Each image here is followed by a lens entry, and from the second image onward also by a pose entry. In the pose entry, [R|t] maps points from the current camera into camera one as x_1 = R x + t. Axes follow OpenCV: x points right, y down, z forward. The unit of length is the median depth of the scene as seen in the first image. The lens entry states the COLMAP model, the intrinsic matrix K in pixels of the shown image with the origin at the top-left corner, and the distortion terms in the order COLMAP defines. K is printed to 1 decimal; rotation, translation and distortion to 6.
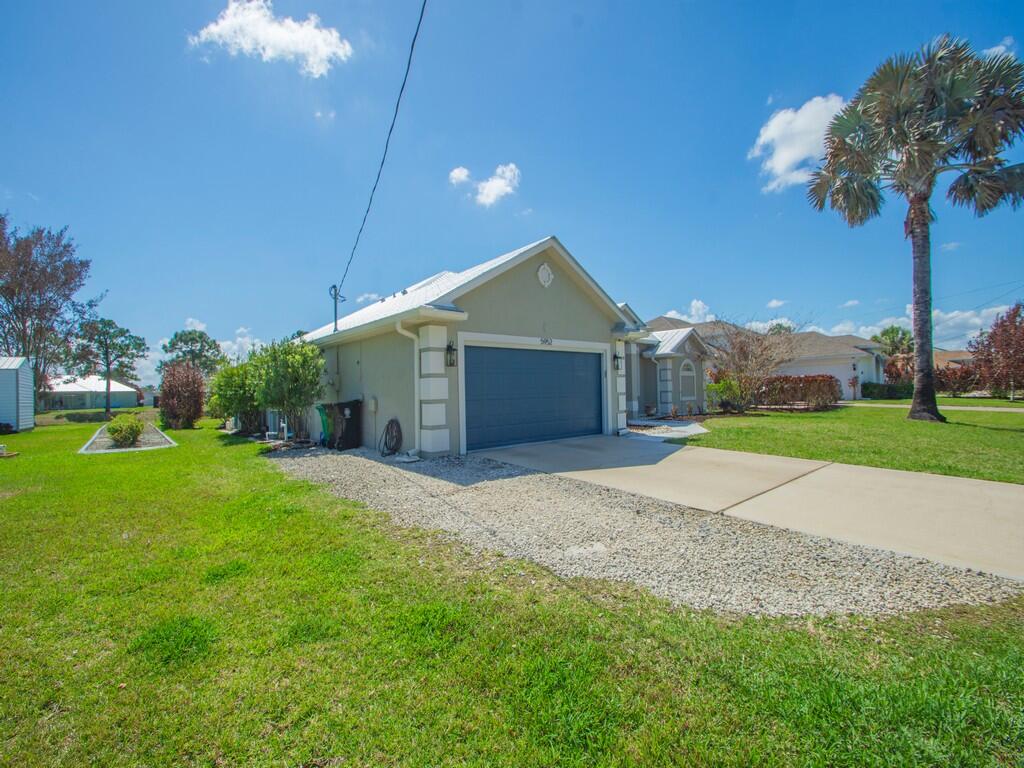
lens RADIAL K [[445.4, 0, 505.5], [0, 445.4, 387.0], [0, 0, 1]] dist [0.011330, -0.006781]
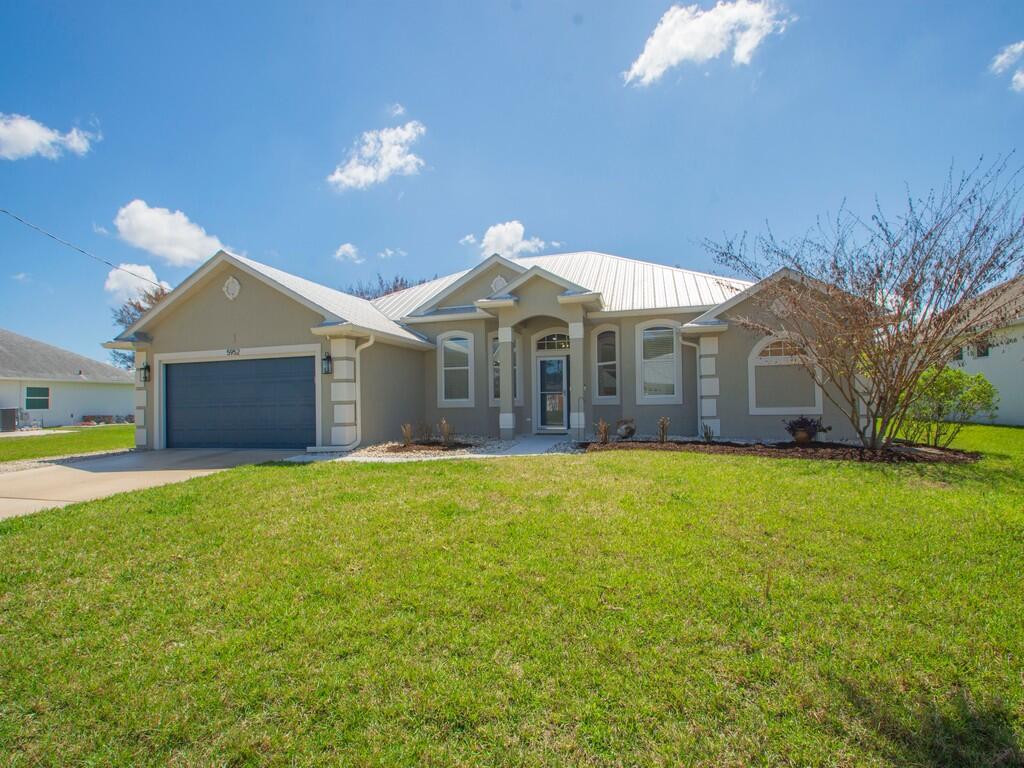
lens RADIAL K [[498.5, 0, 509.8], [0, 498.5, 388.5], [0, 0, 1]] dist [-0.032564, -0.000139]
pose [[0.569807, -0.010535, -0.821711, 0.777793], [0.015547, 0.999877, -0.002039, -0.002703], [0.821631, -0.011613, 0.569901, 0.488461]]
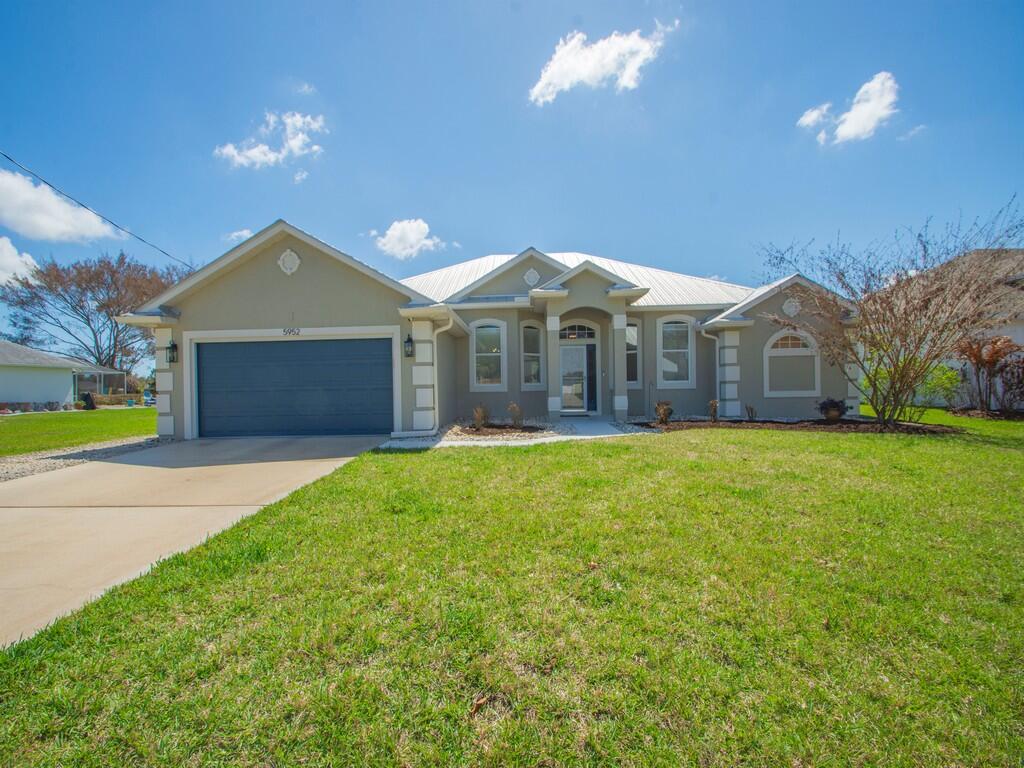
lens RADIAL K [[450.5, 0, 511.7], [0, 450.5, 382.5], [0, 0, 1]] dist [-0.020848, -0.000394]
pose [[0.742259, 0.003282, -0.670105, 0.605843], [0.008862, 0.999852, 0.014714, -0.001453], [0.670054, -0.016861, 0.742120, 0.336700]]
